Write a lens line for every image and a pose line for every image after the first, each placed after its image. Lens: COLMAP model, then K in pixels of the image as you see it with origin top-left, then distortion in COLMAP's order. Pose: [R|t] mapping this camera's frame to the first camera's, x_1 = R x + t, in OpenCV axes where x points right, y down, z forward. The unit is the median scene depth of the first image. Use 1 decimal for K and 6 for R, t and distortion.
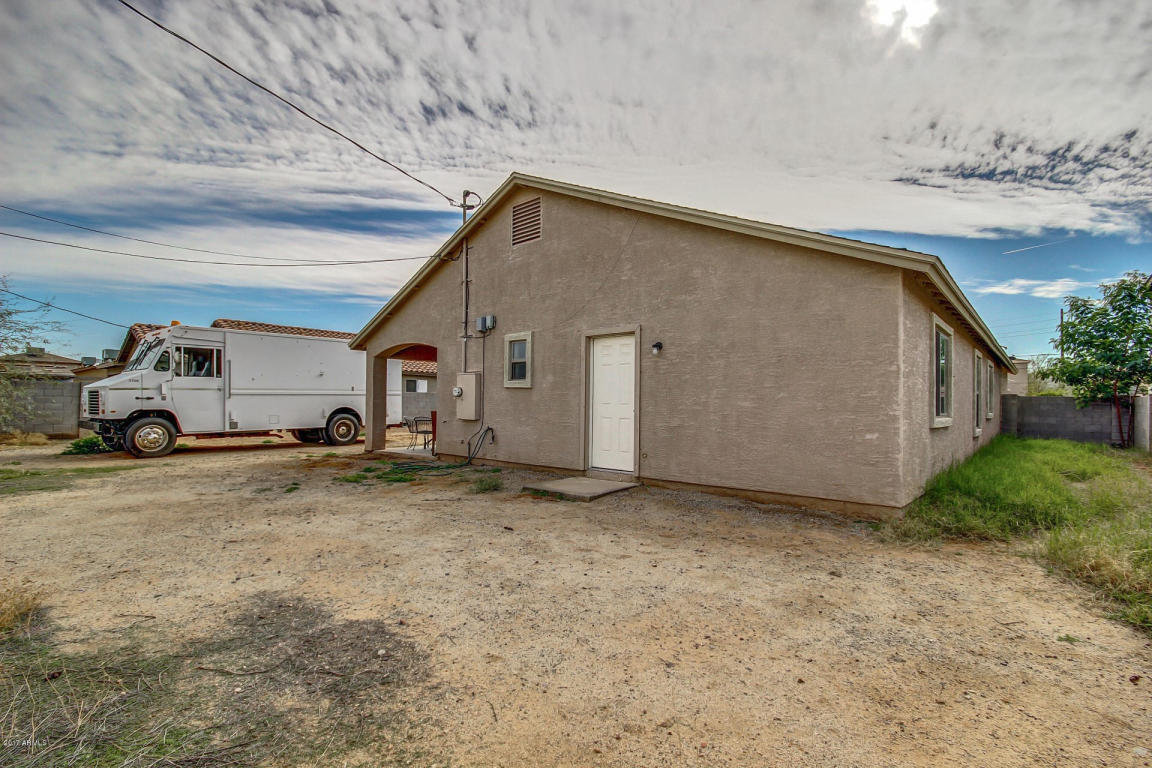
lens RADIAL K [[535.0, 0, 577.0], [0, 535.0, 397.9], [0, 0, 1]] dist [0.021011, -0.020480]
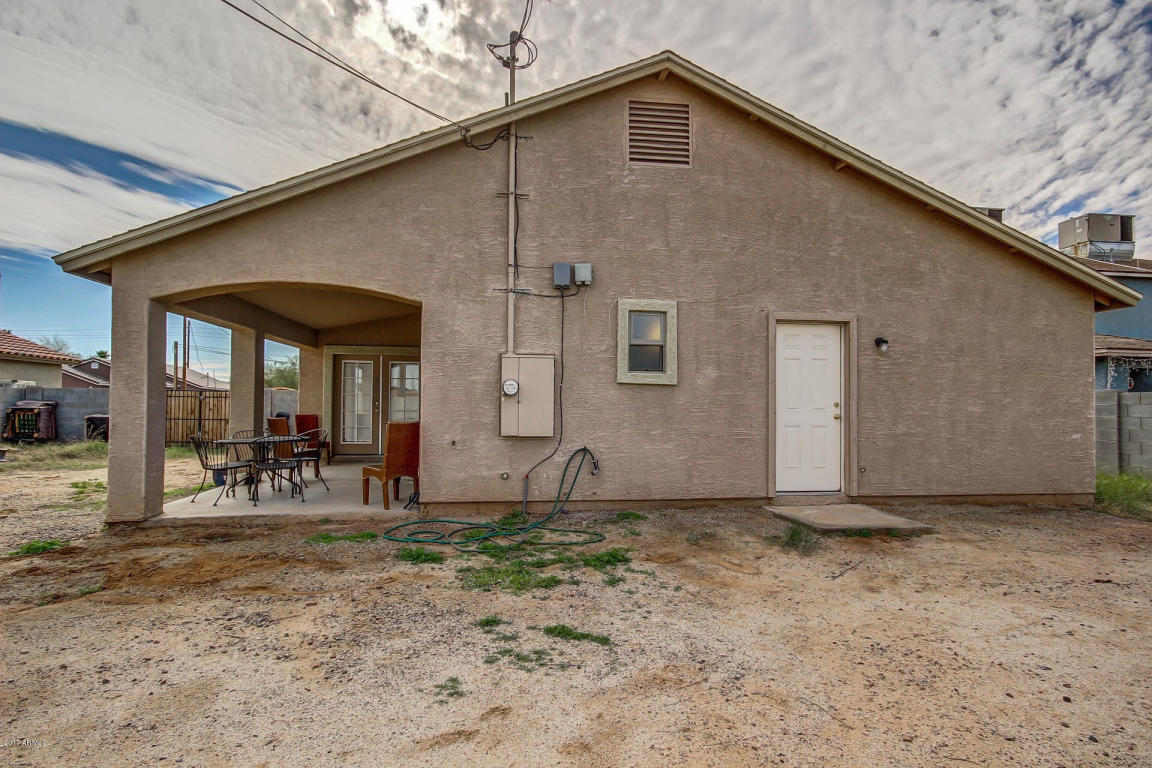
lens RADIAL K [[573.2, 0, 578.6], [0, 573.2, 400.9], [0, 0, 1]] dist [0.020488, 0.000163]
pose [[0.651134, 0.004694, 0.758948, -0.837282], [-0.010009, 0.999947, 0.002403, 0.001019], [-0.758897, -0.009161, 0.651147, 0.733334]]
